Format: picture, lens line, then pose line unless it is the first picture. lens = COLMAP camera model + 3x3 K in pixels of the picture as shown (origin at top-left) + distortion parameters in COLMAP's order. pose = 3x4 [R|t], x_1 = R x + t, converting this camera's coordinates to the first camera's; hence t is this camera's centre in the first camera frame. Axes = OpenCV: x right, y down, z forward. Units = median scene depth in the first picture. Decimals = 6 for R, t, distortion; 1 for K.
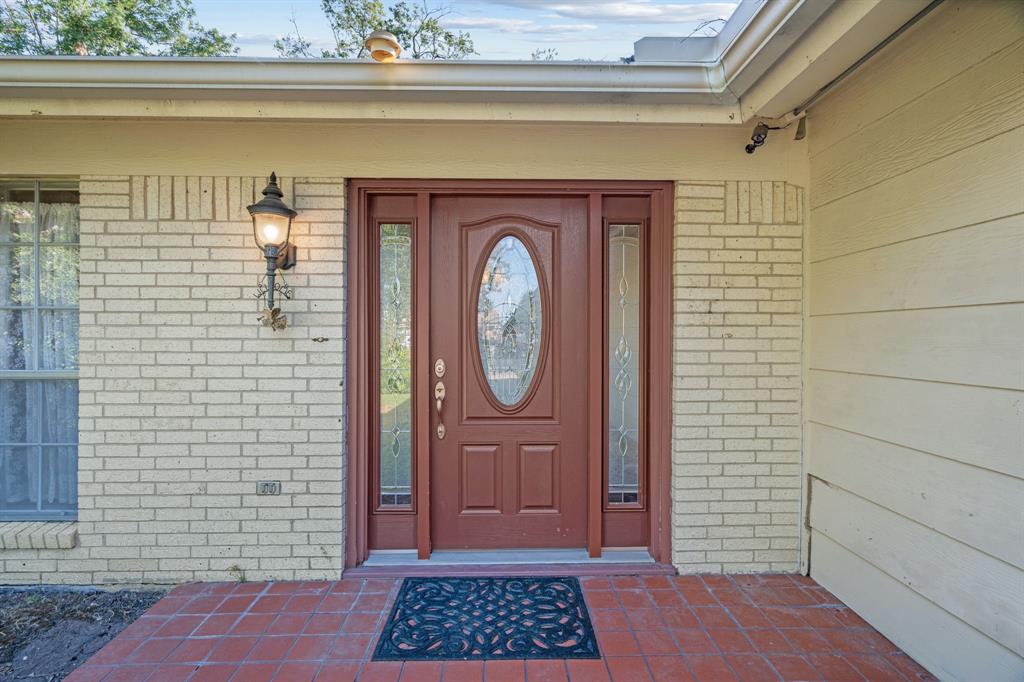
lens RADIAL K [[463.6, 0, 515.5], [0, 463.6, 345.9], [0, 0, 1]] dist [0.002927, 0.000683]
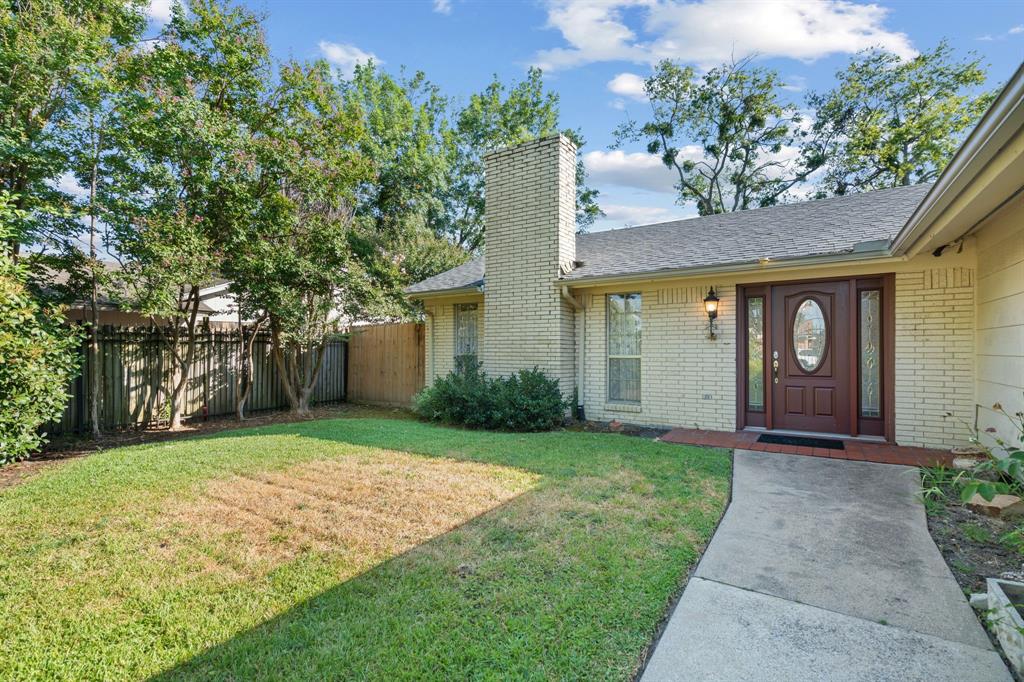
lens RADIAL K [[463.6, 0, 515.5], [0, 463.6, 345.9], [0, 0, 1]] dist [0.002927, 0.000683]
pose [[0.821163, -0.008223, -0.570635, 0.117756], [-0.003483, 0.999805, -0.019419, 0.056893], [0.570684, 0.017934, 0.820974, -1.956249]]
